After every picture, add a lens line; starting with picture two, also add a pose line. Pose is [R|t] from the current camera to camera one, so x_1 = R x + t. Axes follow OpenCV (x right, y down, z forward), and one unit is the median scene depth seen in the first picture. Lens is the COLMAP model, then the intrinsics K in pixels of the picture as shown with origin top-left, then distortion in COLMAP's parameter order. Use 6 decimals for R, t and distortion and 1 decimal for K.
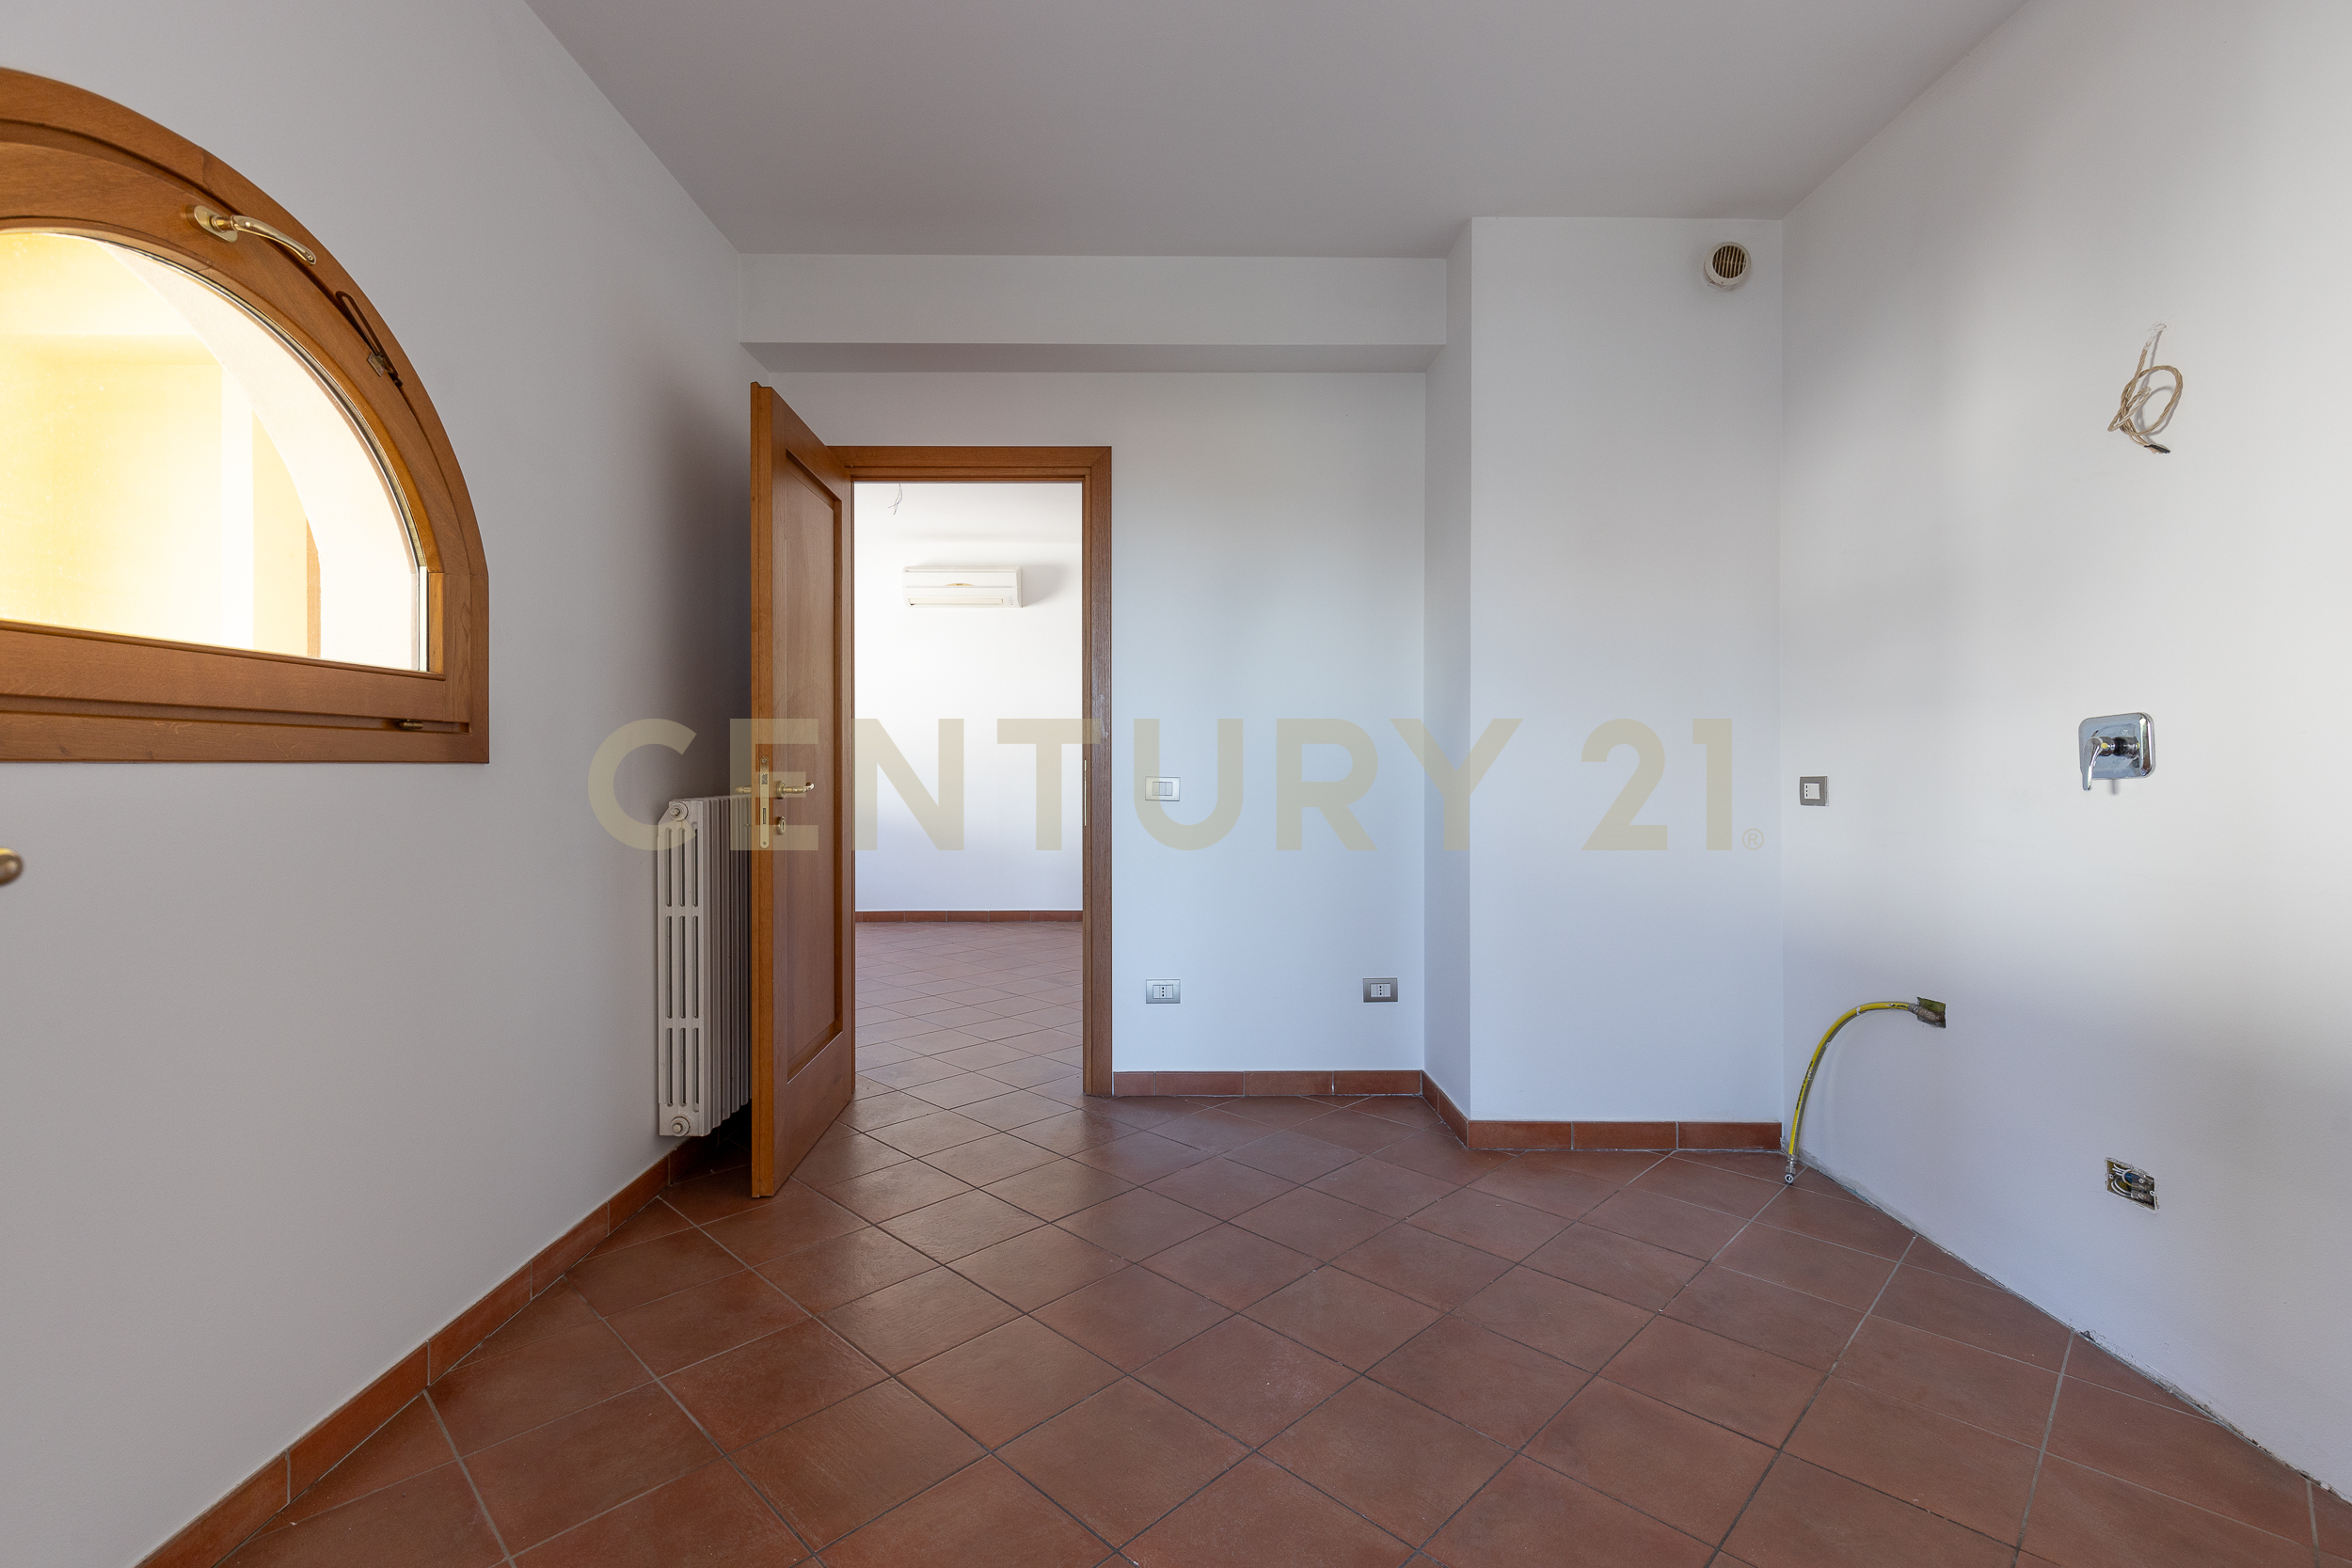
lens RADIAL K [[1054.1, 0, 1177.3], [0, 1054.1, 767.1], [0, 0, 1]] dist [0.000775, 0.000145]
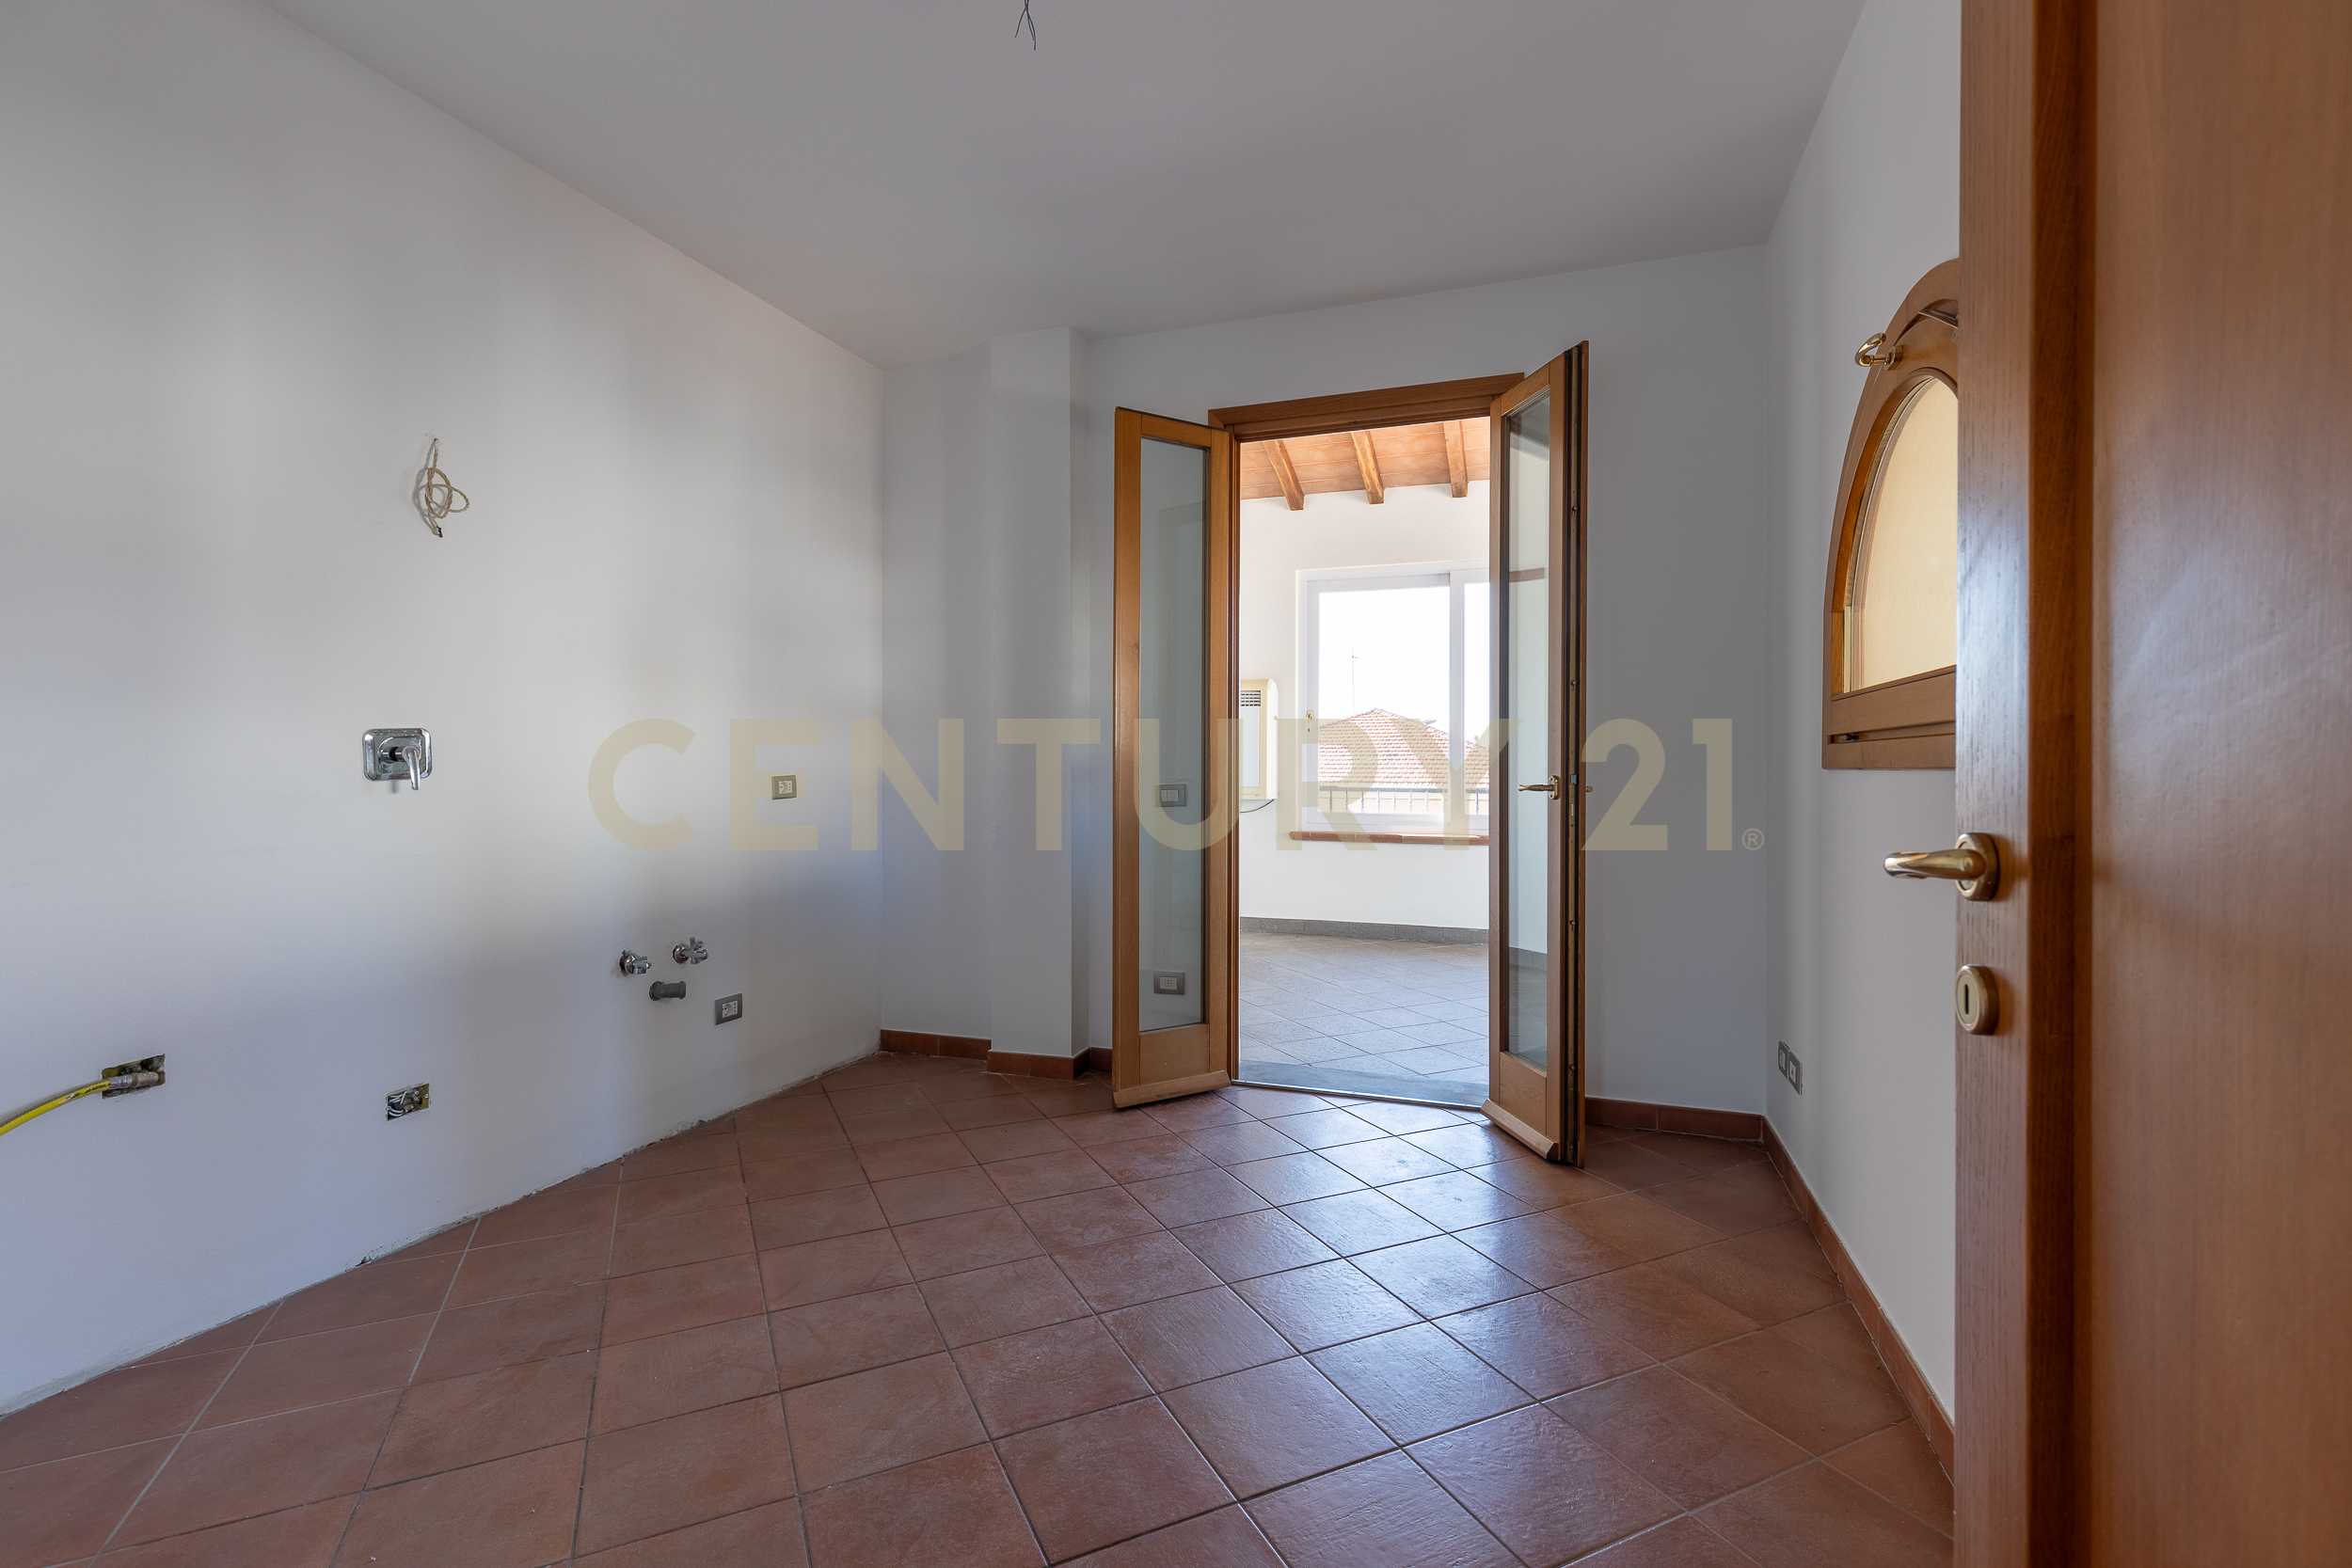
lens RADIAL K [[1054.1, 0, 1177.3], [0, 1054.1, 767.1], [0, 0, 1]] dist [0.000775, 0.000145]
pose [[-0.941962, -0.000632, 0.335719, -0.383558], [-0.001709, 0.999994, -0.002912, -0.001408], [-0.335715, -0.003317, -0.941958, 1.884492]]
